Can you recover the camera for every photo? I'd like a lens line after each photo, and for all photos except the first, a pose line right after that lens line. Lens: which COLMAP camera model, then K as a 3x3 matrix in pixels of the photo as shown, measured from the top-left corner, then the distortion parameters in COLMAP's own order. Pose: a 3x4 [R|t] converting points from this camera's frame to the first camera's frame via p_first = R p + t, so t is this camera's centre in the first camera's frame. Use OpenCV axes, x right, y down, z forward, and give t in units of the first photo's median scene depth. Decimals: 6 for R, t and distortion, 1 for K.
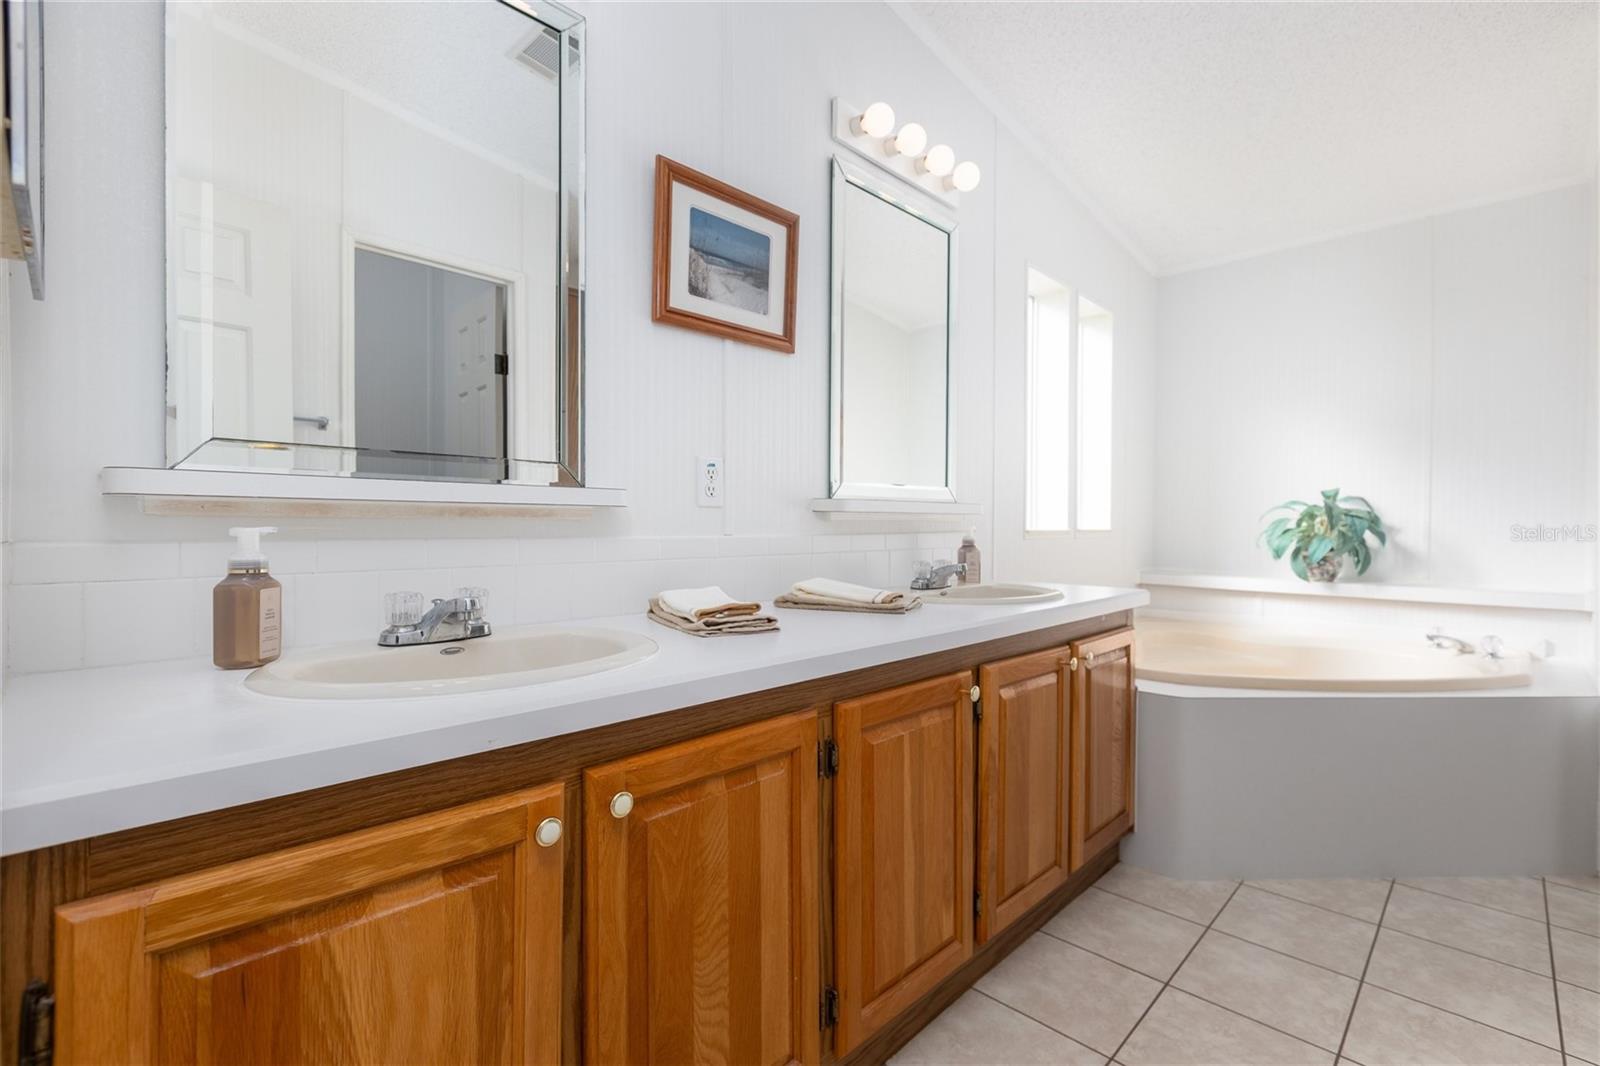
lens RADIAL K [[731.4, 0, 806.6], [0, 731.4, 522.1], [0, 0, 1]] dist [-0.000551, -0.000233]
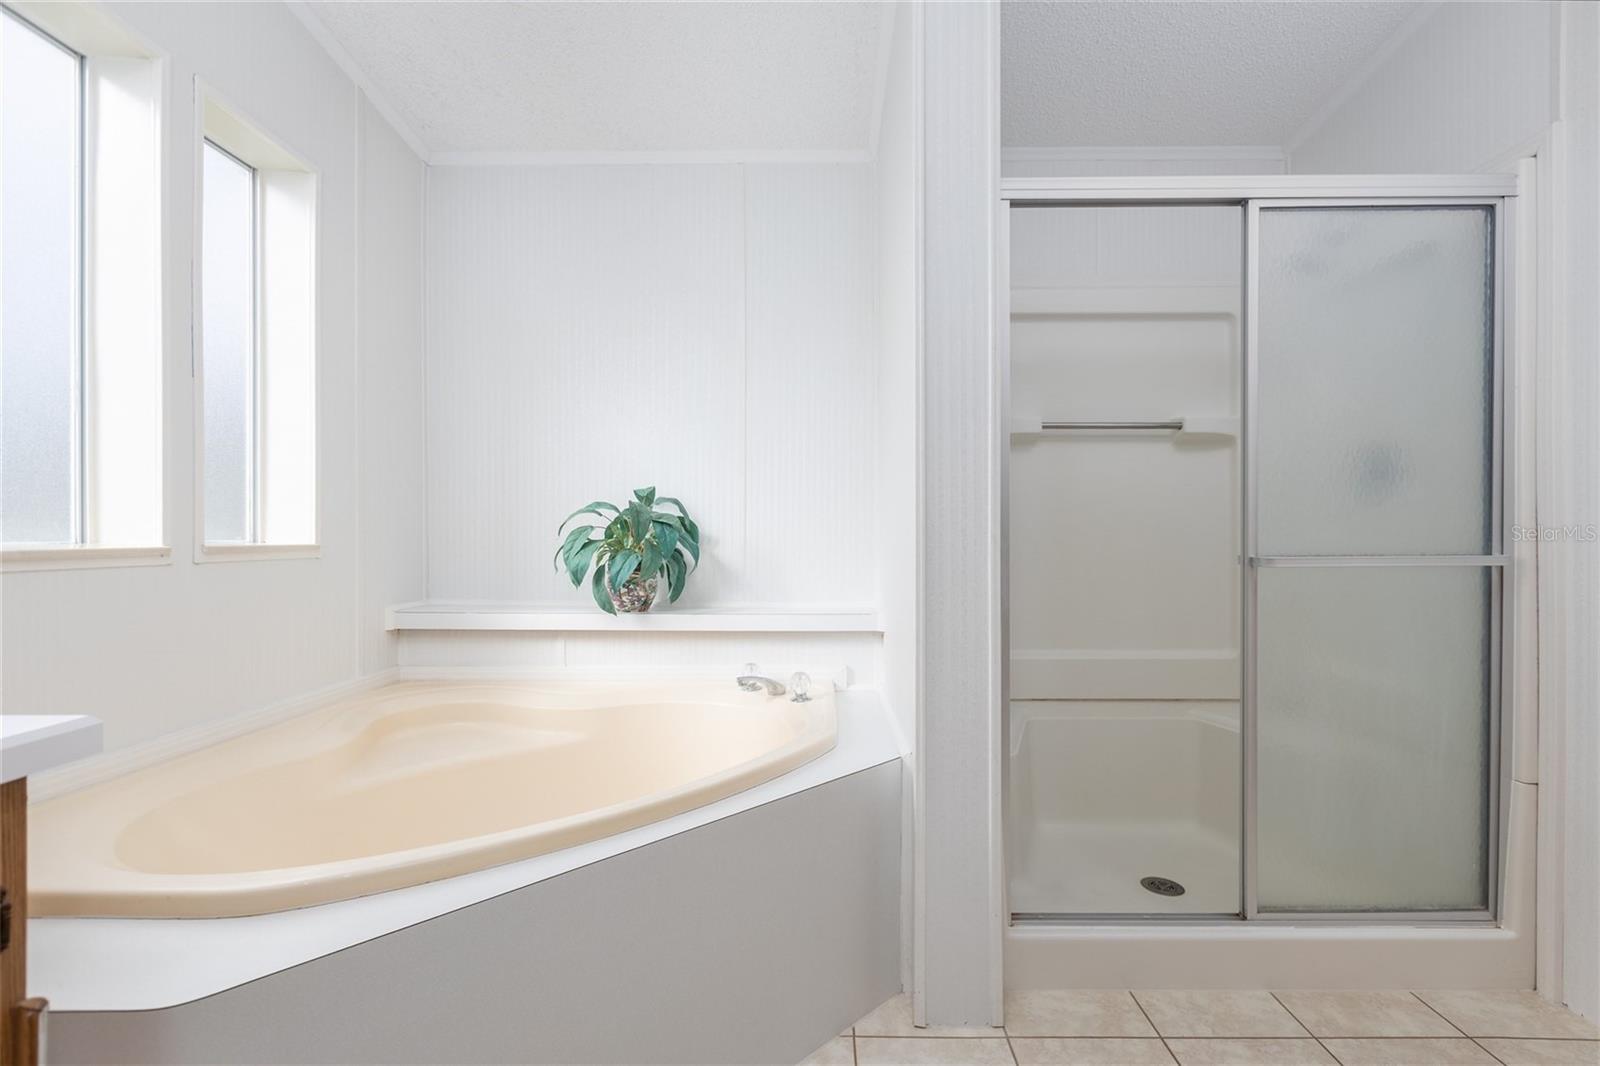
lens RADIAL K [[731.4, 0, 806.6], [0, 731.4, 522.1], [0, 0, 1]] dist [-0.000551, -0.000233]
pose [[0.727755, 0.002499, 0.685833, 0.334316], [0.002626, 0.999976, -0.006430, -0.004200], [-0.685832, 0.006480, 0.727731, 0.350833]]
